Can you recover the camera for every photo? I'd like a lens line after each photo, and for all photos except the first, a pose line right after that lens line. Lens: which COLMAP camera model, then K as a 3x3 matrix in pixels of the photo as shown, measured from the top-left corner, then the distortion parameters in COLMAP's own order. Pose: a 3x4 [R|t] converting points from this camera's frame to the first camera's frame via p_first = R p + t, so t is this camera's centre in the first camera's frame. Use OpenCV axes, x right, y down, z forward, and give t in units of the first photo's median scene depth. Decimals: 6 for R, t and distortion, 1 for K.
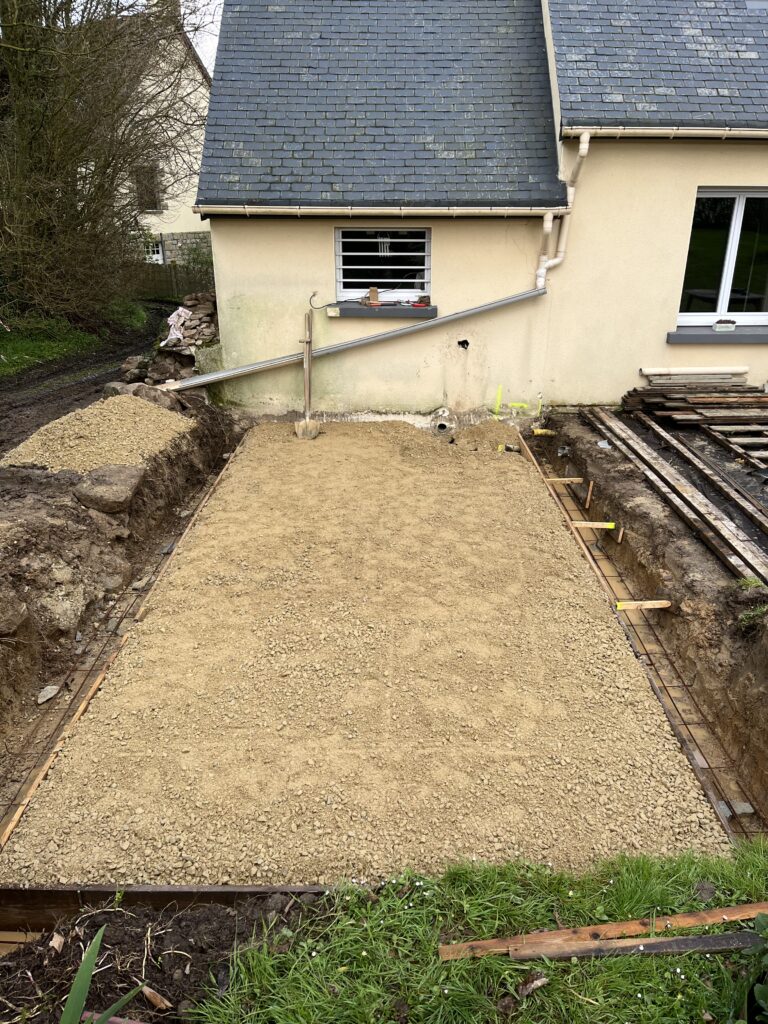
lens RADIAL K [[784.1, 0, 384.0], [0, 784.1, 512.0], [0, 0, 1]] dist [0.094734, -0.104272]
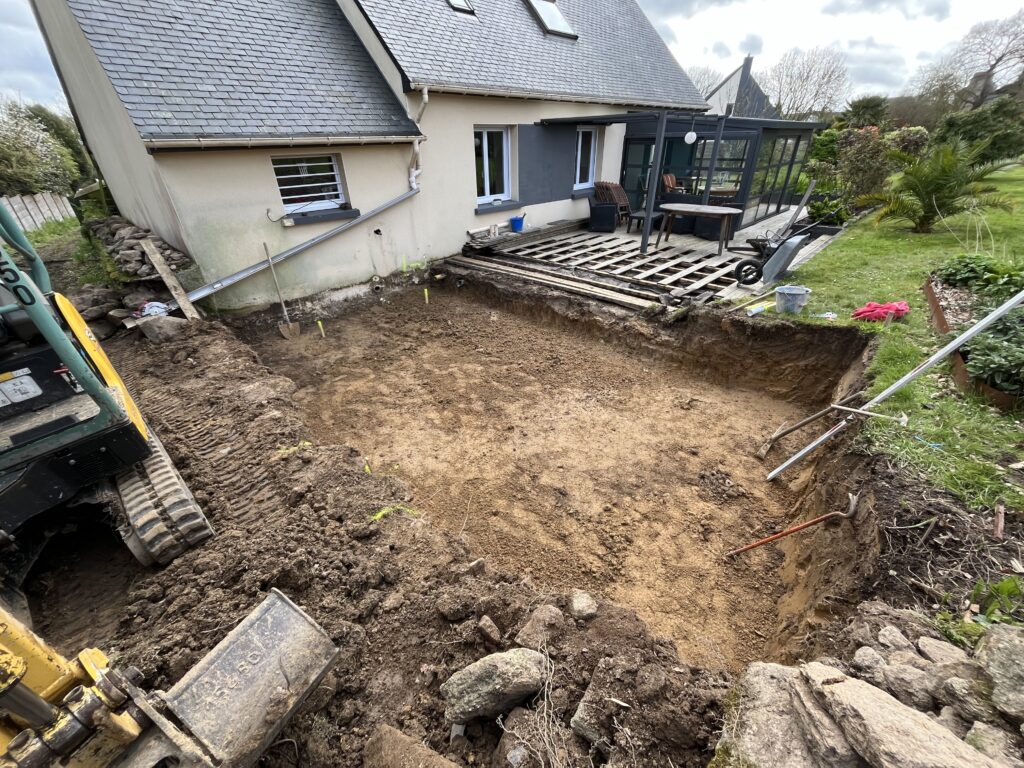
lens RADIAL K [[410.6, 0, 512.0], [0, 410.6, 384.0], [0, 0, 1]] dist [-0.000984, -0.000135]
pose [[0.698646, -0.381913, 0.605010, -0.324422], [0.289673, 0.924197, 0.248896, -0.062021], [-0.654205, 0.001364, 0.756316, 0.218808]]
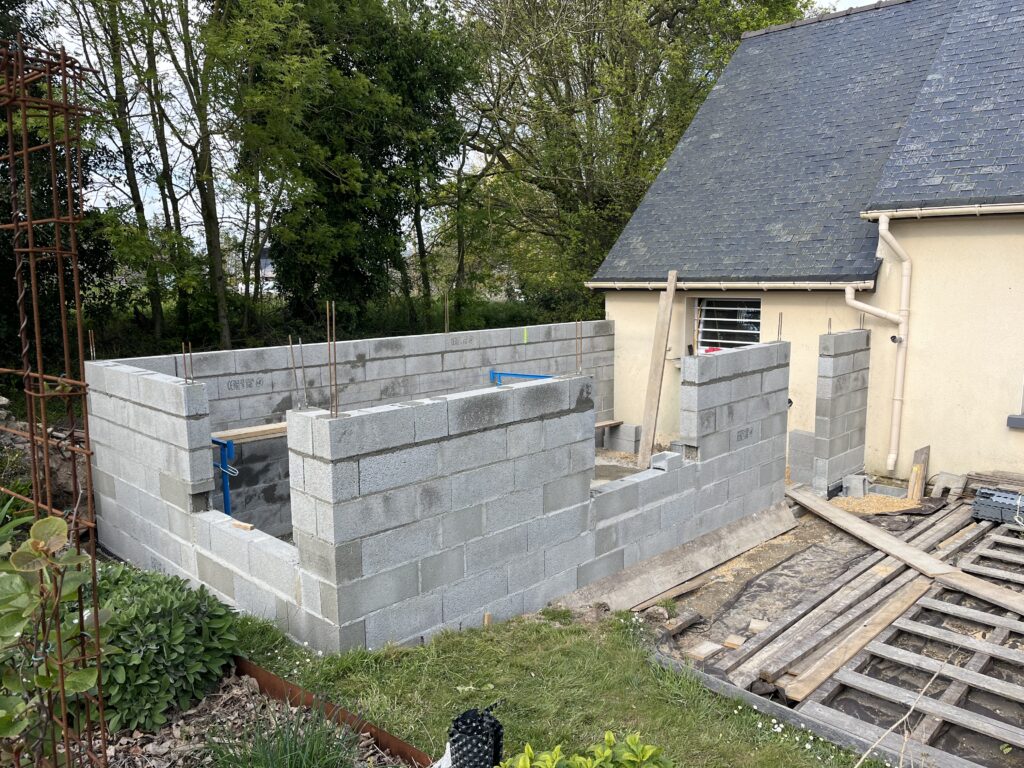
lens RADIAL K [[784.1, 0, 512.0], [0, 784.1, 384.0], [0, 0, 1]] dist [0.094734, -0.104272]
pose [[0.712761, 0.087927, -0.695874, 0.570279], [-0.251753, 0.958073, -0.136806, 0.000842], [0.654669, 0.272698, 0.705013, 0.005973]]
